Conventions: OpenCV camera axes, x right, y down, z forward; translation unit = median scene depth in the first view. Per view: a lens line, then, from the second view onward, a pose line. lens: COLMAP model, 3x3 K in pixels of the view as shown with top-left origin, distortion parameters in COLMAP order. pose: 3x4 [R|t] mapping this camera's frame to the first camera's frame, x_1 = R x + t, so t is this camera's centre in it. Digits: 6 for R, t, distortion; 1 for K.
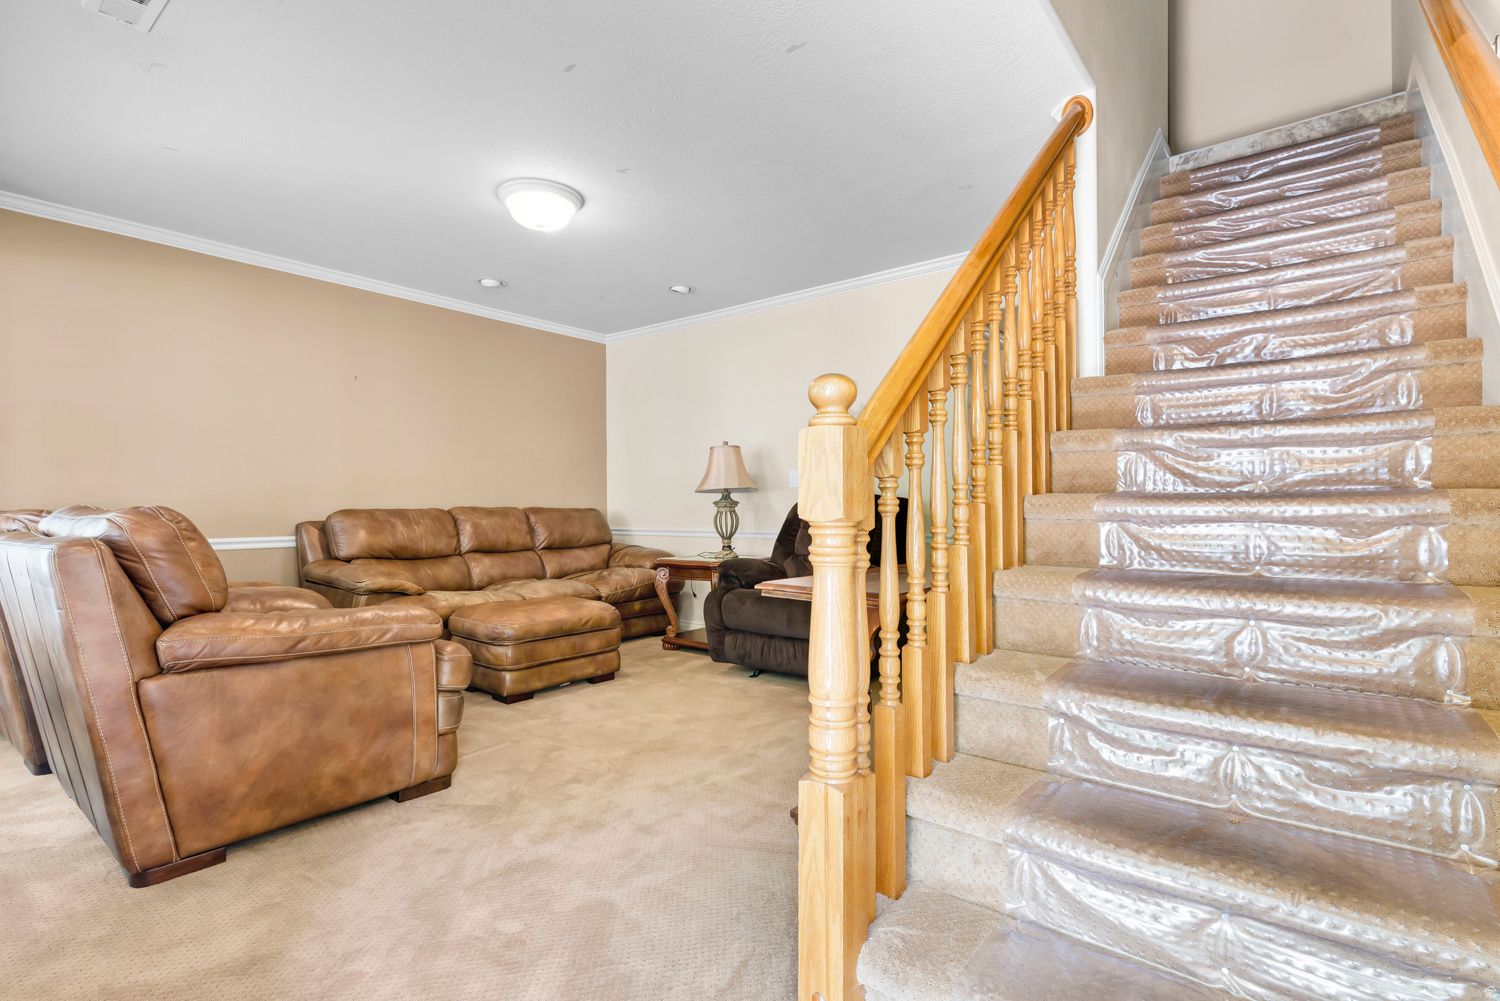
lens RADIAL K [[768.2, 0, 750.0], [0, 768.2, 500.5], [0, 0, 1]] dist [0.000409, 0.000028]
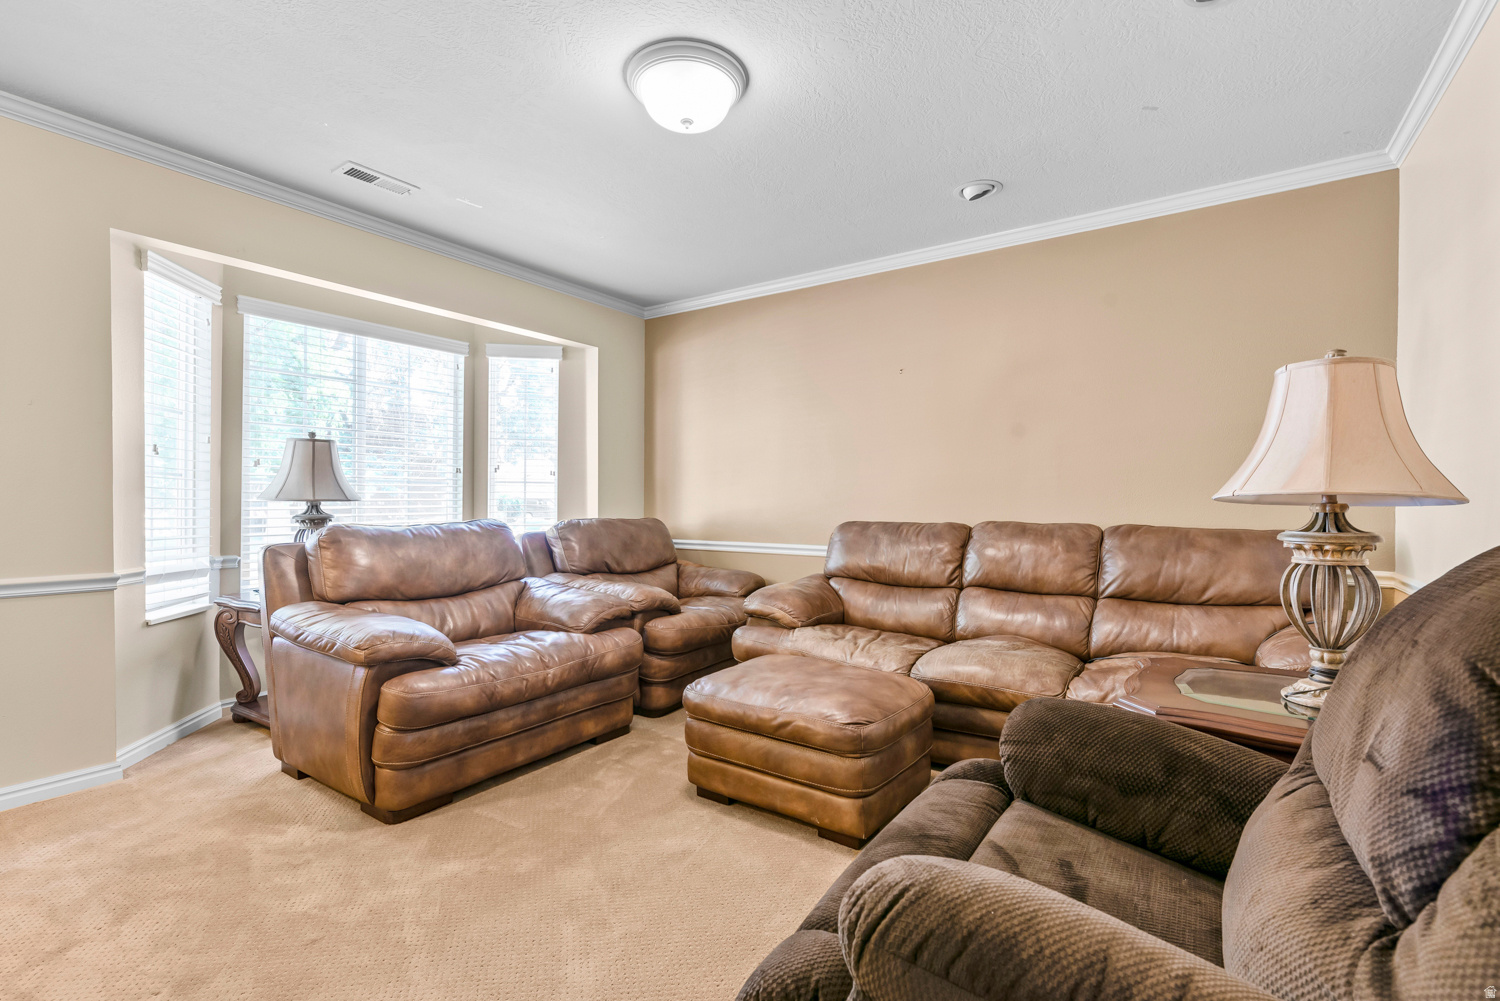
lens RADIAL K [[669.7, 0, 750.0], [0, 669.7, 500.5], [0, 0, 1]] dist [0.000099, 0.000035]
pose [[0.040191, 0.004459, -0.999182, 0.246367], [0.012072, 0.999915, 0.004948, -0.017407], [0.999119, -0.012261, 0.040134, 0.757346]]
